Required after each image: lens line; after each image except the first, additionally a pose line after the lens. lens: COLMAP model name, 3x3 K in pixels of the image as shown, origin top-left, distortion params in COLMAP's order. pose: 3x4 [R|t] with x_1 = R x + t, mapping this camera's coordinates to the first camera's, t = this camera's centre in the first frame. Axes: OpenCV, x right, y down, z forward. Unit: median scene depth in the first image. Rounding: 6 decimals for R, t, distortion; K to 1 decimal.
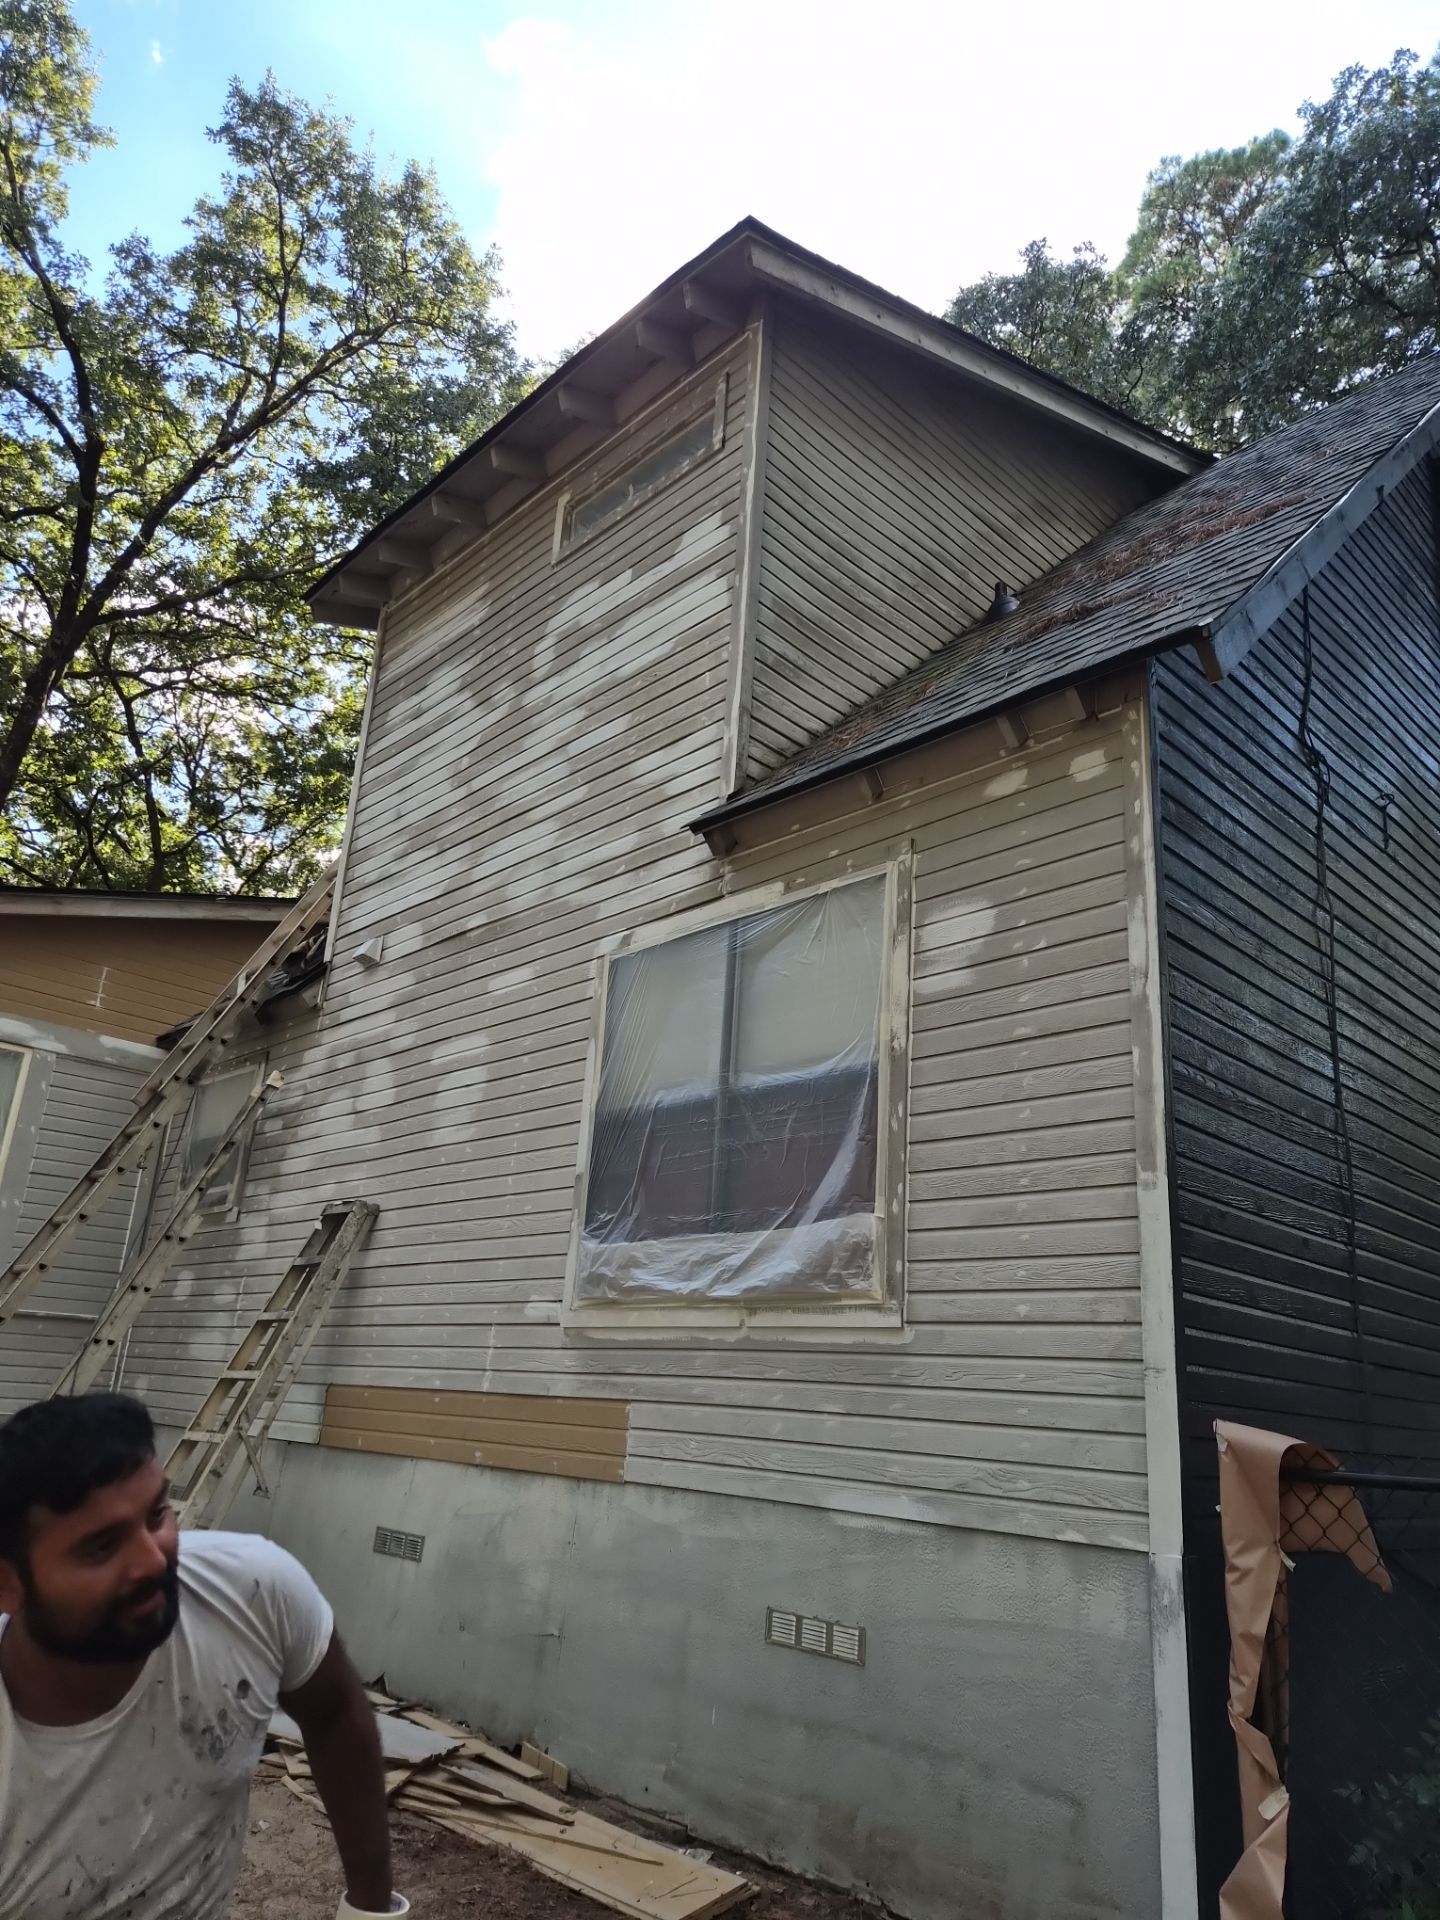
lens RADIAL K [[1289.3, 0, 726.6], [0, 1289.3, 1002.2], [0, 0, 1]] dist [0.070360, -0.054510]
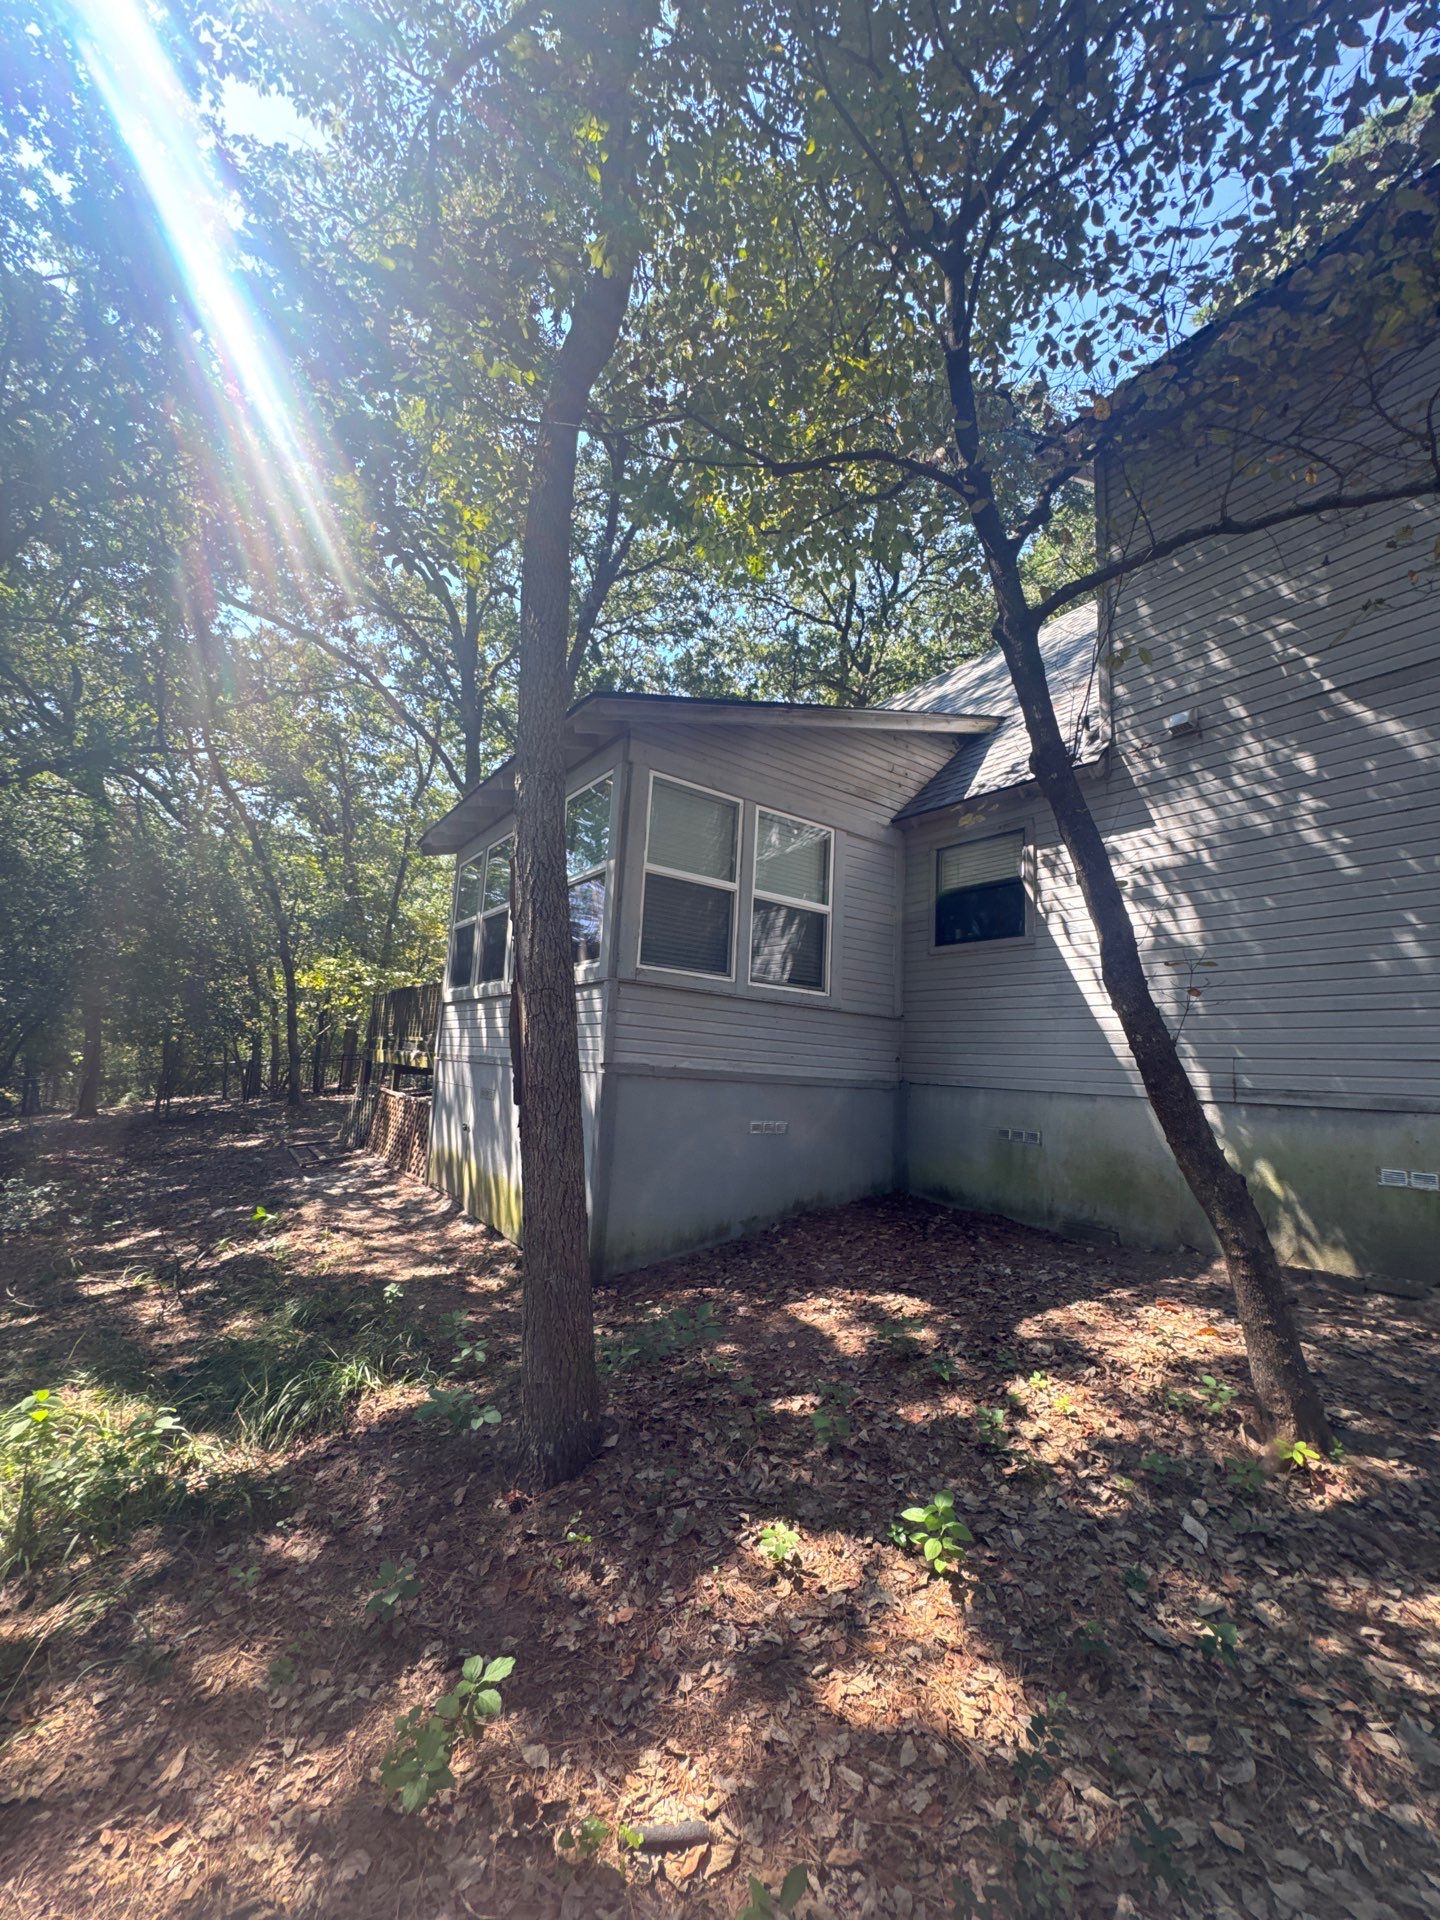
lens RADIAL K [[777.6, 0, 716.3], [0, 777.6, 964.9], [0, 0, 1]] dist [-0.006707, 0.001425]
pose [[0.986523, -0.034057, -0.160041, -0.796663], [0.058957, 0.986386, 0.153516, 0.066032], [0.152634, -0.160882, 0.975100, 0.228062]]
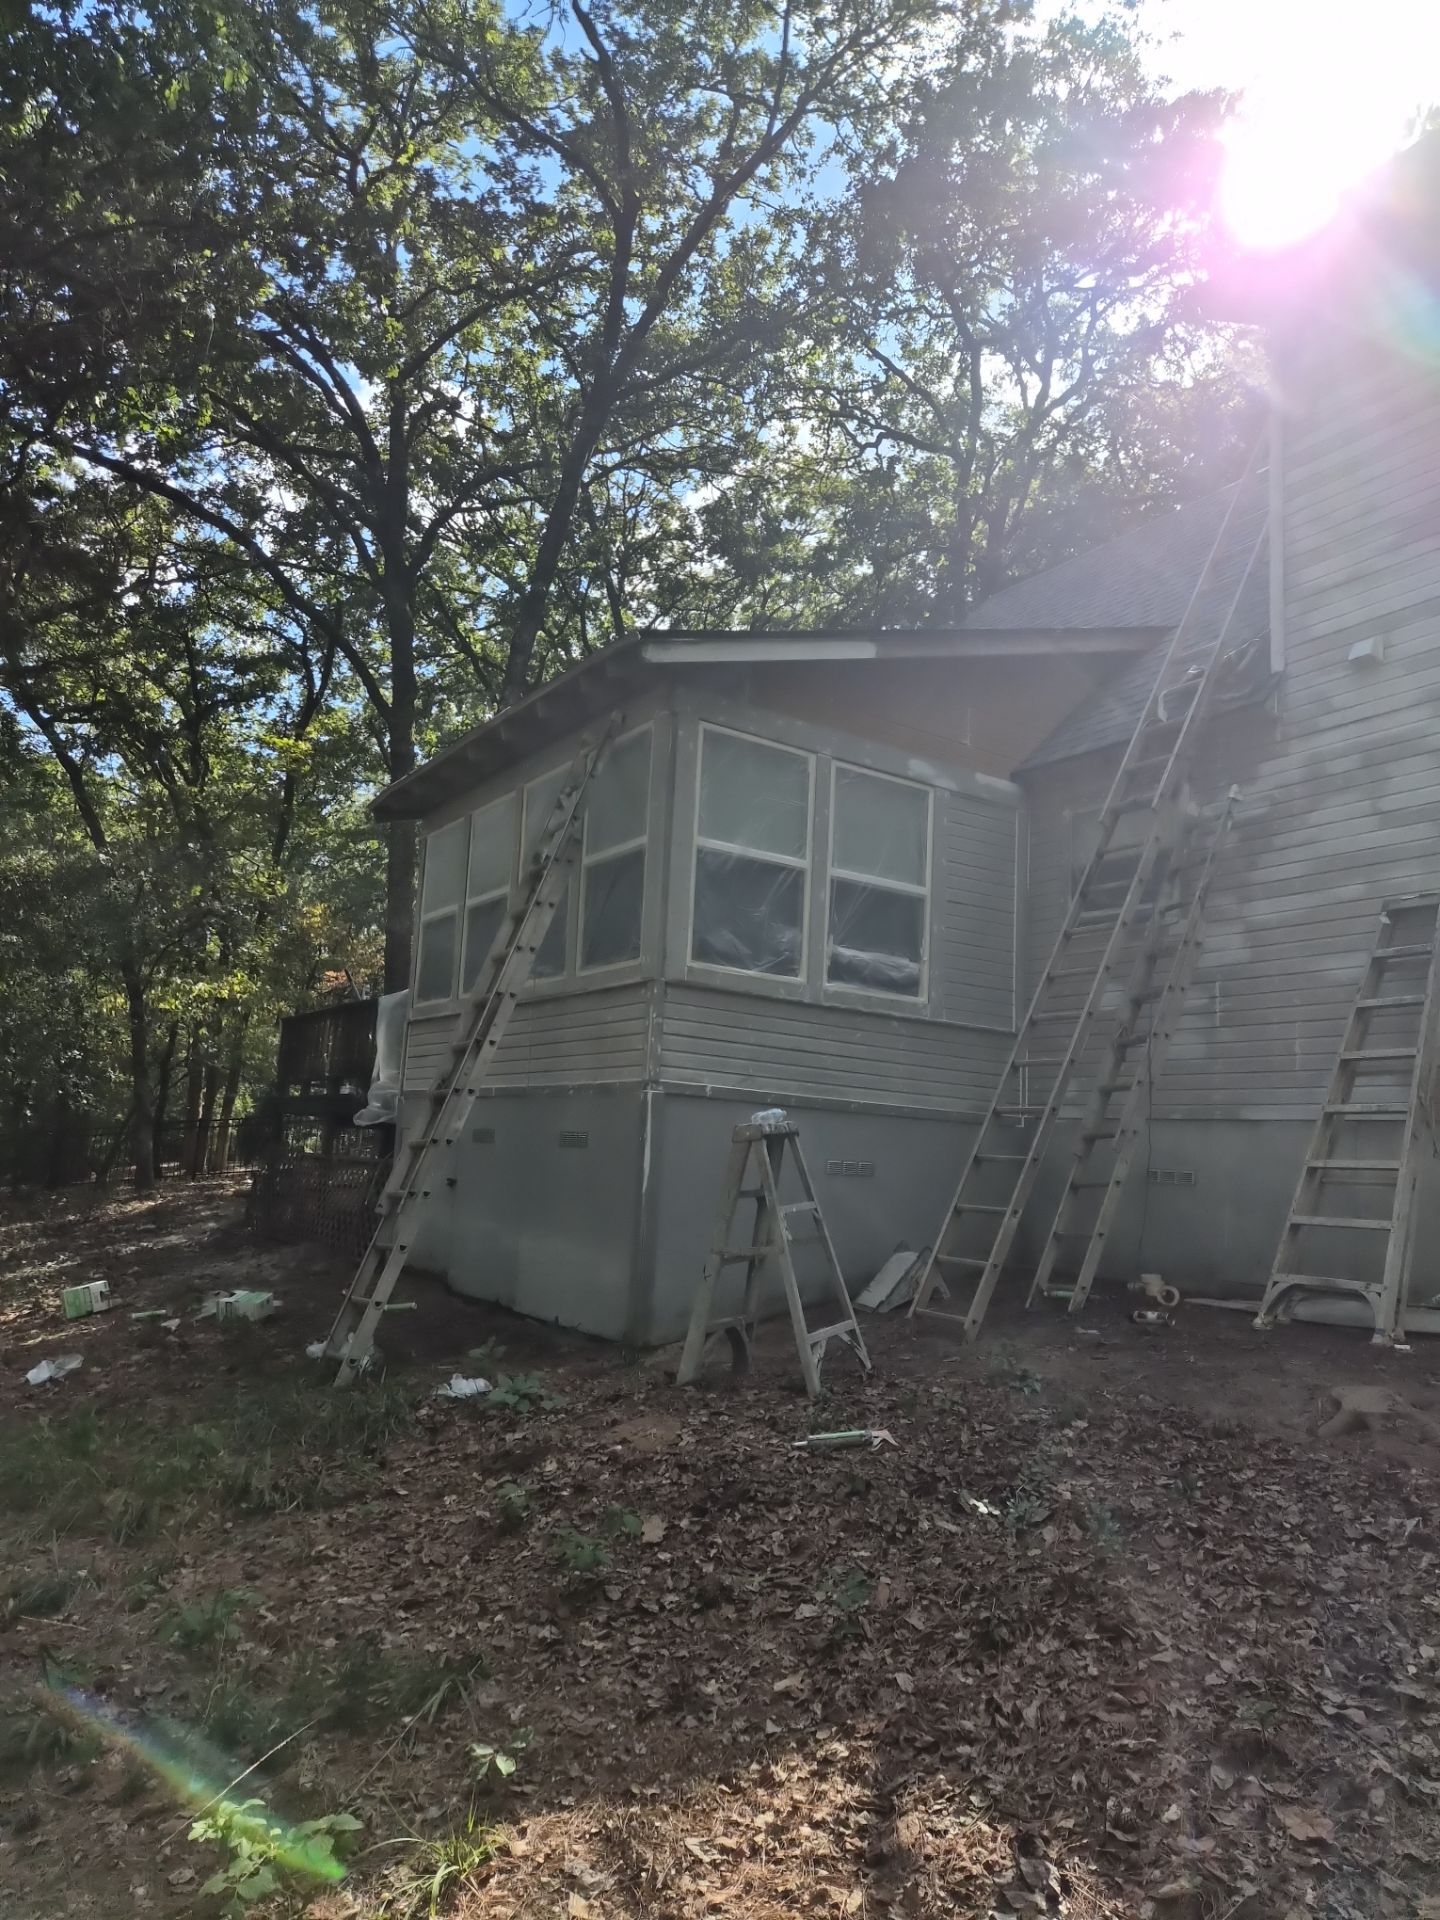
lens RADIAL K [[1289.3, 0, 728.1], [0, 1289.3, 990.4], [0, 0, 1]] dist [0.070360, -0.054510]
pose [[0.981355, -0.039653, -0.188071, -0.760588], [0.069466, 0.985518, 0.154690, 0.035838], [0.179213, -0.164870, 0.969897, -0.130461]]
